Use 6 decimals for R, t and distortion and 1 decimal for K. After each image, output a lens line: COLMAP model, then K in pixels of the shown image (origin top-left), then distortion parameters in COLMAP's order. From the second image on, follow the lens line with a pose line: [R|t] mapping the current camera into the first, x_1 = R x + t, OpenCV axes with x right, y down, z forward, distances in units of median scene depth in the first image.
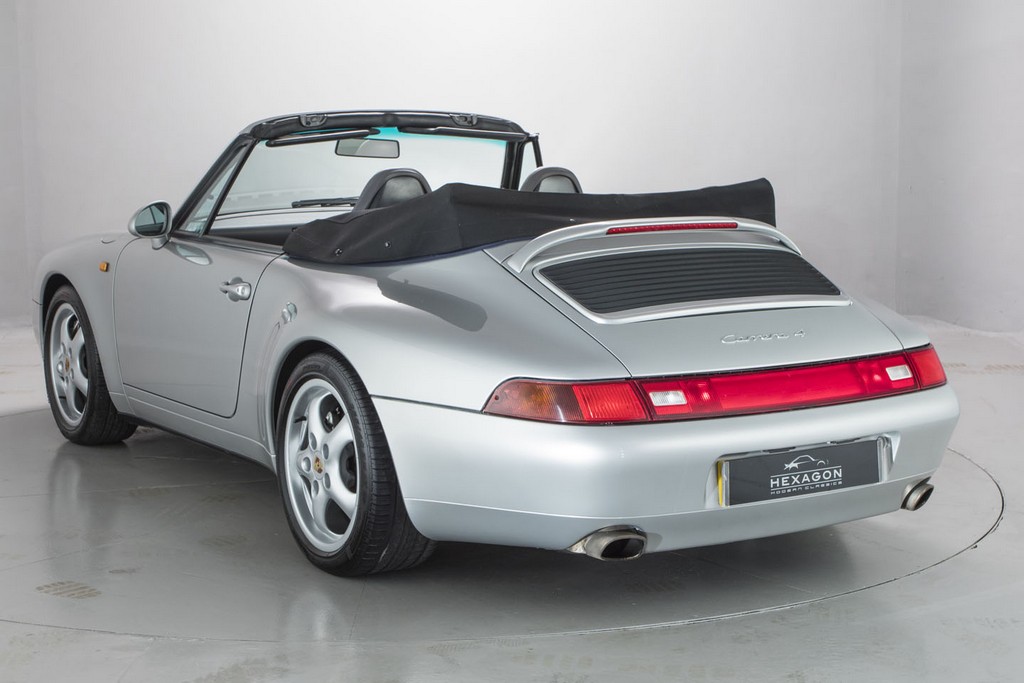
lens RADIAL K [[1803.8, 0, 512.0], [0, 1803.8, 341.5], [0, 0, 1]] dist [-0.139766, -0.047632]
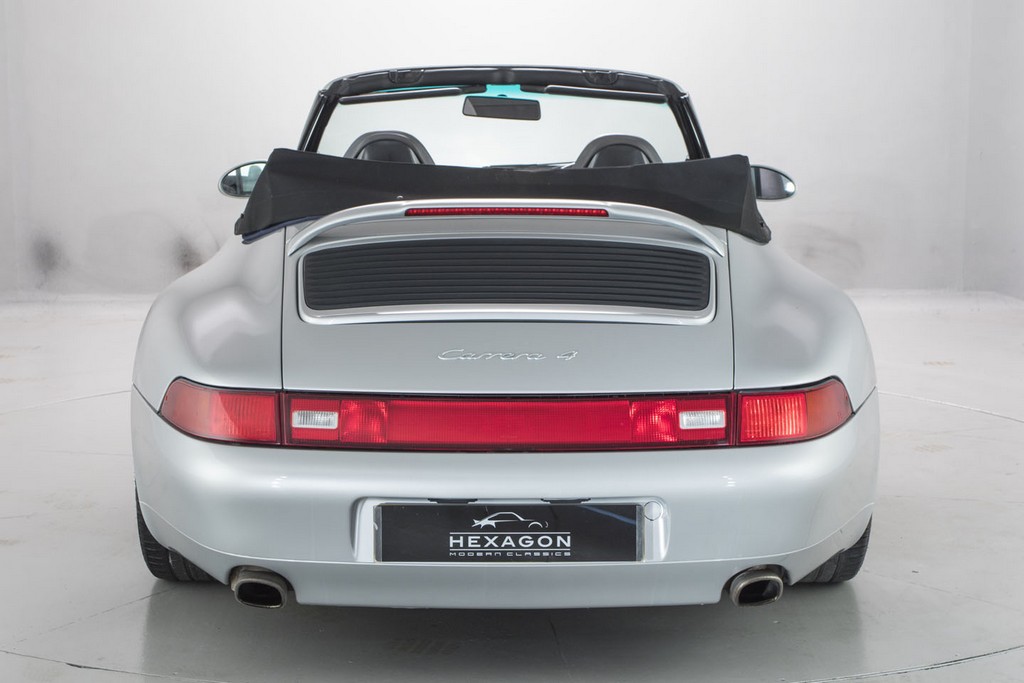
lens RADIAL K [[1803.8, 0, 512.0], [0, 1803.8, 341.5], [0, 0, 1]] dist [-0.139766, -0.047632]
pose [[0.853650, 0.083920, -0.514042, 0.551129], [-0.071349, 0.996472, 0.044193, -0.044095], [0.515937, -0.001049, 0.856626, 0.329190]]
